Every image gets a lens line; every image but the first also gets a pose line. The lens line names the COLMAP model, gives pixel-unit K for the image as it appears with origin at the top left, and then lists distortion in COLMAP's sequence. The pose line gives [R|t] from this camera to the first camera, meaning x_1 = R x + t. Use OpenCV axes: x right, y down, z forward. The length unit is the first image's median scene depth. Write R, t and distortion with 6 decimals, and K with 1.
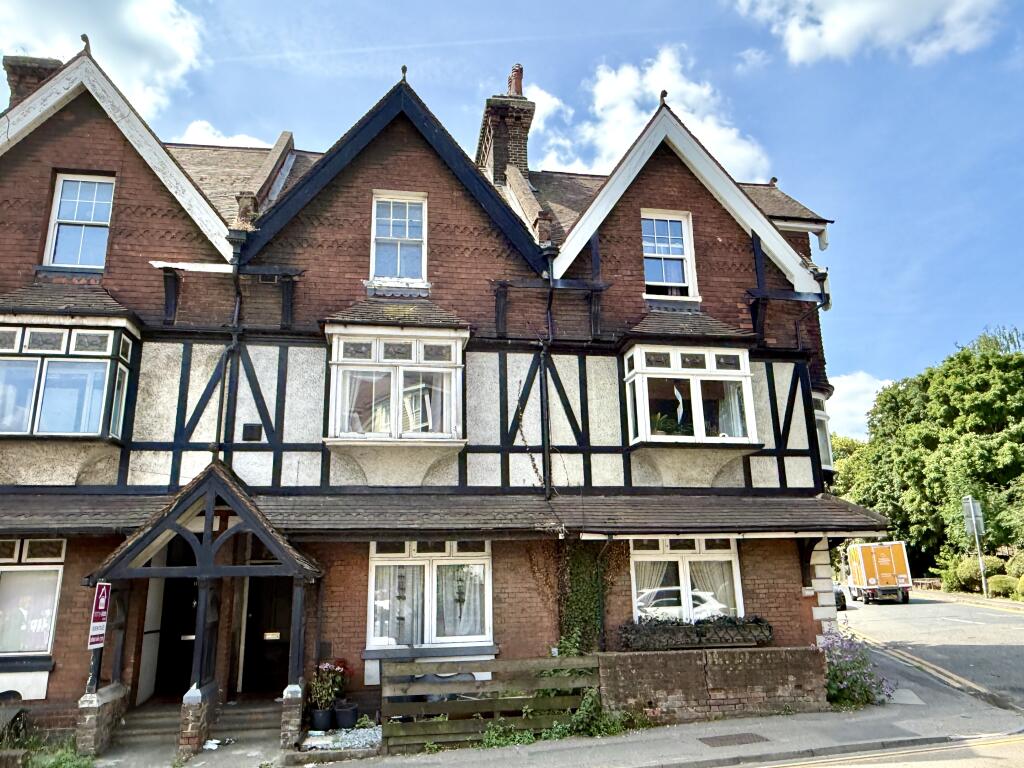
lens RADIAL K [[726.0, 0, 664.3], [0, 726.0, 384.4], [0, 0, 1]] dist [-0.002853, 0.000740]
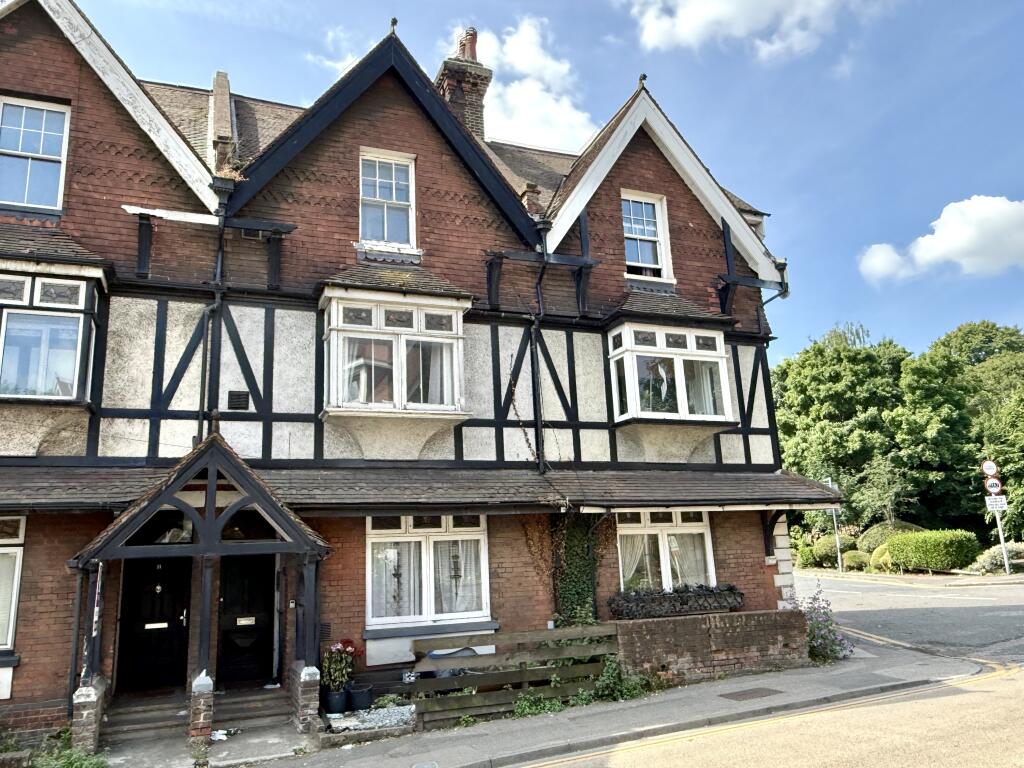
lens RADIAL K [[726.0, 0, 664.3], [0, 726.0, 384.4], [0, 0, 1]] dist [-0.002853, 0.000740]
pose [[0.977936, 0.023084, 0.207627, -0.217600], [-0.026977, 0.999509, 0.015939, 0.015605], [-0.207157, -0.021188, 0.978078, -0.010081]]
